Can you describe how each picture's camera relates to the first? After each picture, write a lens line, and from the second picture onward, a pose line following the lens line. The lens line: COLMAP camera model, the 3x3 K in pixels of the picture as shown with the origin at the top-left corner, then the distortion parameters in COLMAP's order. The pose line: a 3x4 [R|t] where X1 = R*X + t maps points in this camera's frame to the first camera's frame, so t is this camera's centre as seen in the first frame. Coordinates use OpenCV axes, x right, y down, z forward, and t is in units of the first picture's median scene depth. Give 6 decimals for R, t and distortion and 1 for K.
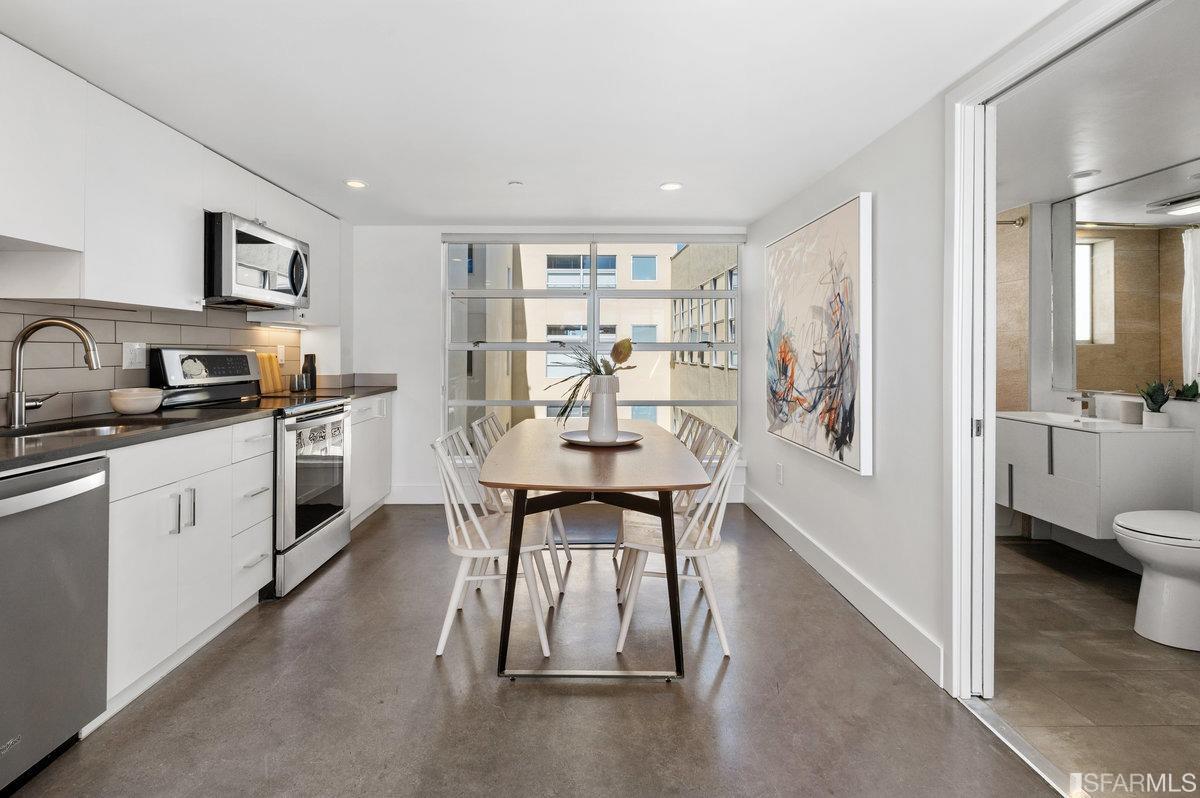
lens RADIAL K [[543.1, 0, 593.9], [0, 543.1, 353.0], [0, 0, 1]] dist [-0.000236, 0.000123]
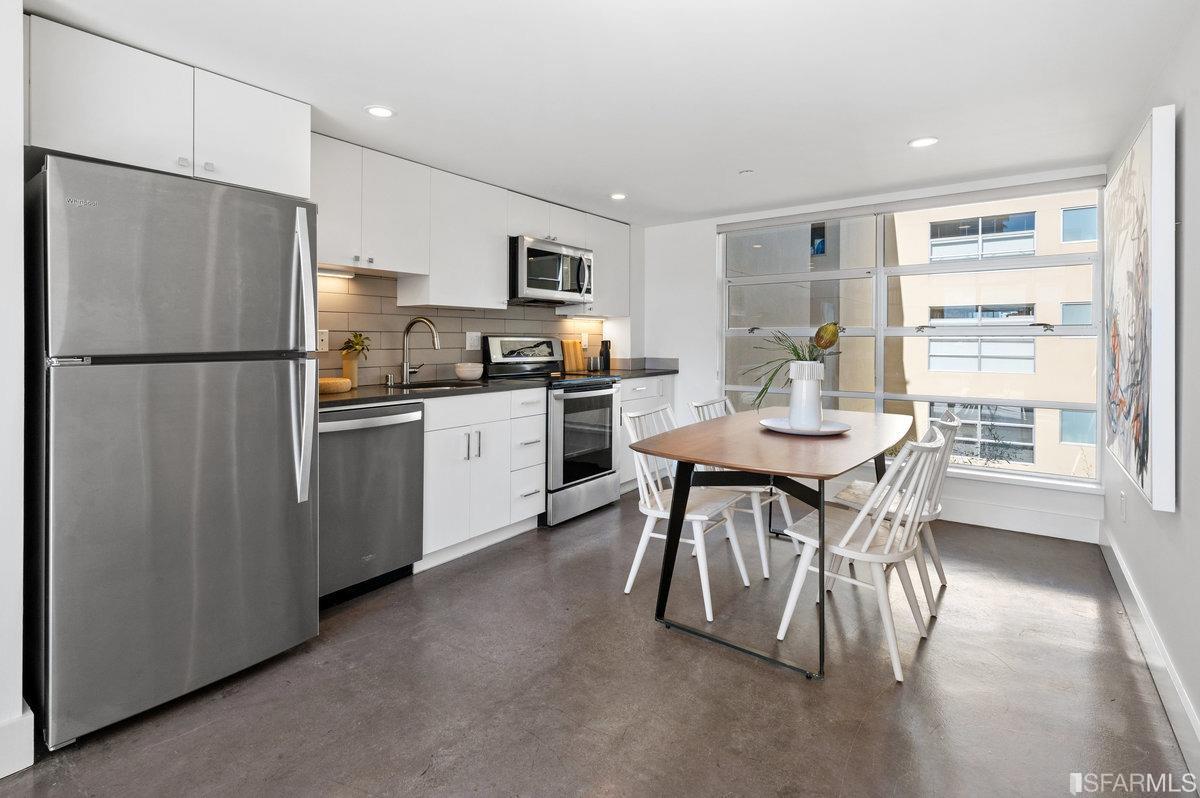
lens RADIAL K [[572.0, 0, 602.3], [0, 572.0, 340.5], [0, 0, 1]] dist [0.002116, -0.000707]
pose [[0.800371, -0.001739, -0.599502, 0.282596], [0.001350, 0.999998, -0.001097, 0.004297], [0.599503, 0.000068, 0.800372, -0.020705]]
